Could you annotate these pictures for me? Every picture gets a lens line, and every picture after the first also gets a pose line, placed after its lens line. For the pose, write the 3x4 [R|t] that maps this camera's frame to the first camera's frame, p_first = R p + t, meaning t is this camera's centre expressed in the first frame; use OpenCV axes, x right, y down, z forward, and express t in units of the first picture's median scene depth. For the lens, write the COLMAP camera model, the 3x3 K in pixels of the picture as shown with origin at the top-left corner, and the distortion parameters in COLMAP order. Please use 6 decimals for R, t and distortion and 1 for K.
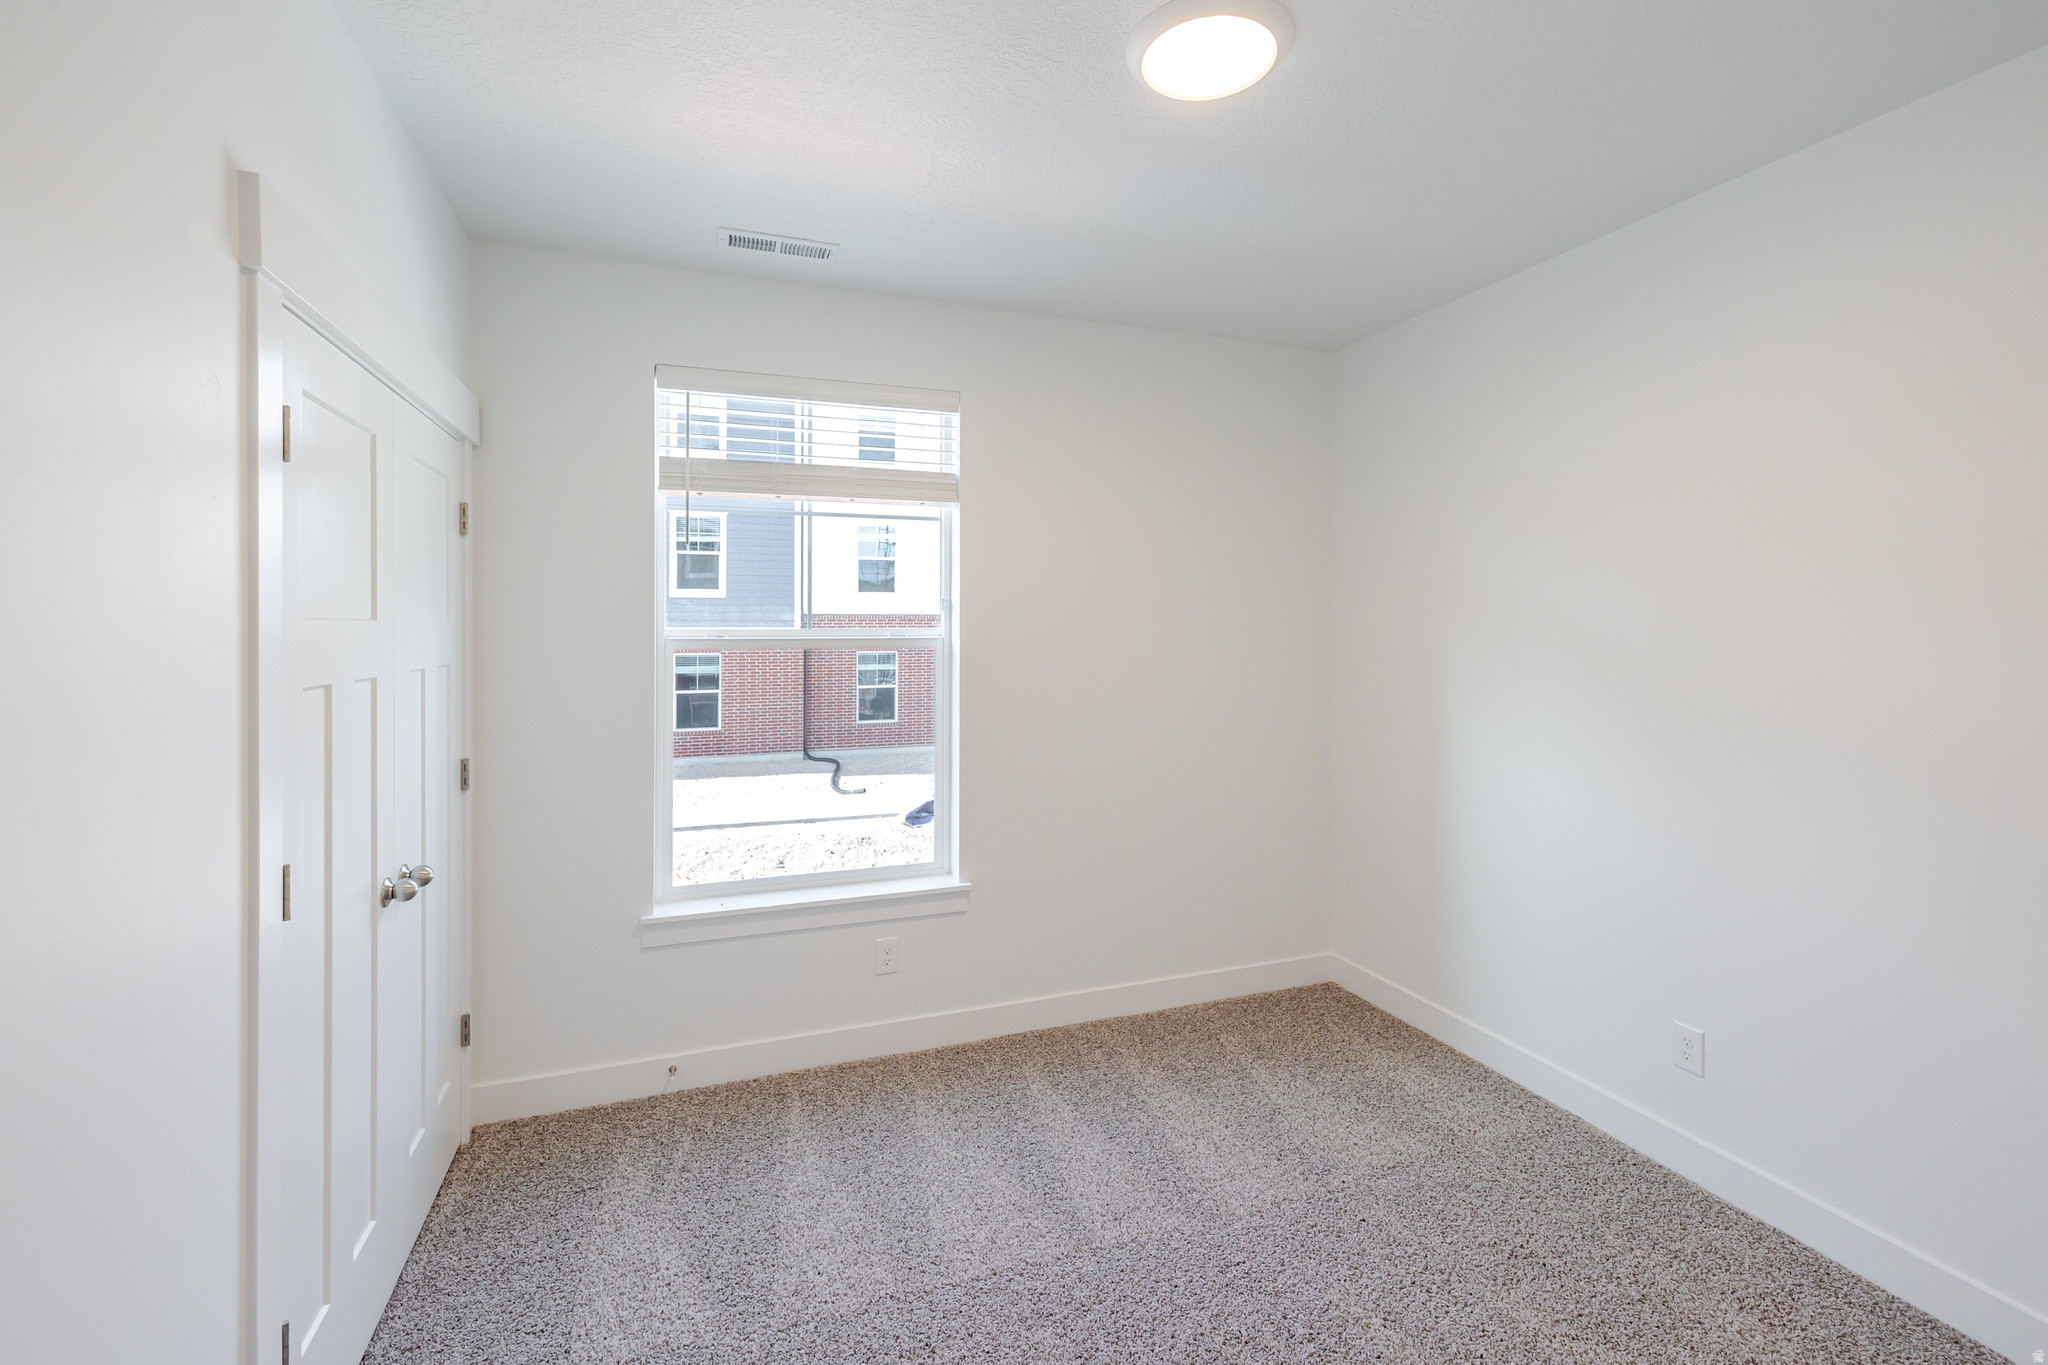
lens RADIAL K [[905.3, 0, 1038.4], [0, 905.3, 623.7], [0, 0, 1]] dist [0.001249, -0.000153]
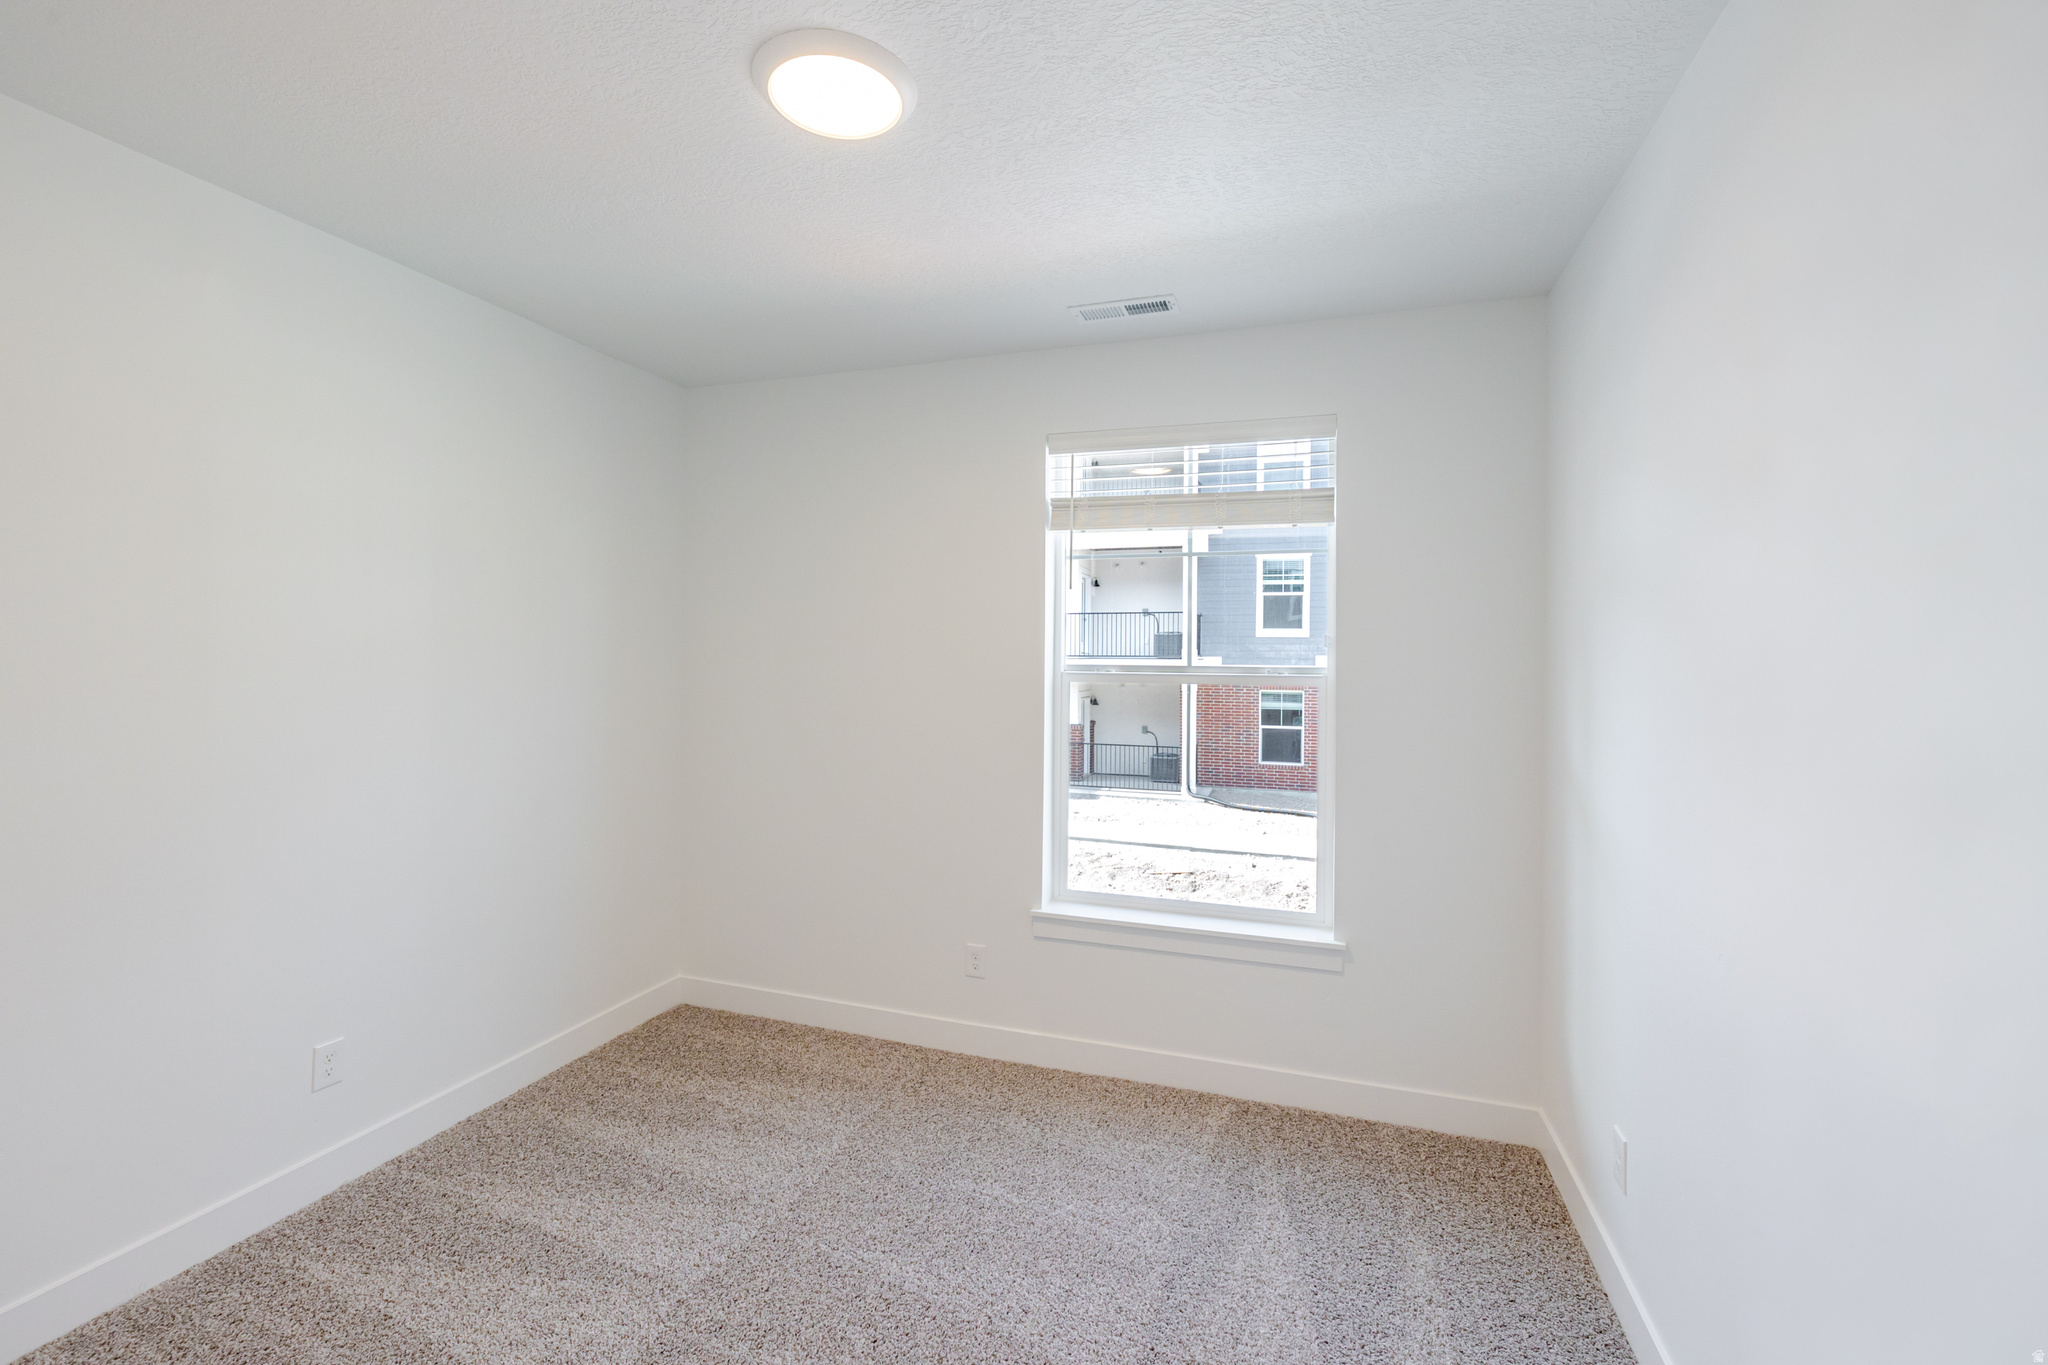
lens RADIAL K [[886.0, 0, 1022.0], [0, 886.0, 663.7], [0, 0, 1]] dist [-0.000810, -0.000045]
pose [[0.780831, 0.016576, -0.624522, 0.222344], [-0.015903, 0.999851, 0.006654, -0.000516], [0.624540, 0.004736, 0.780979, 0.080715]]
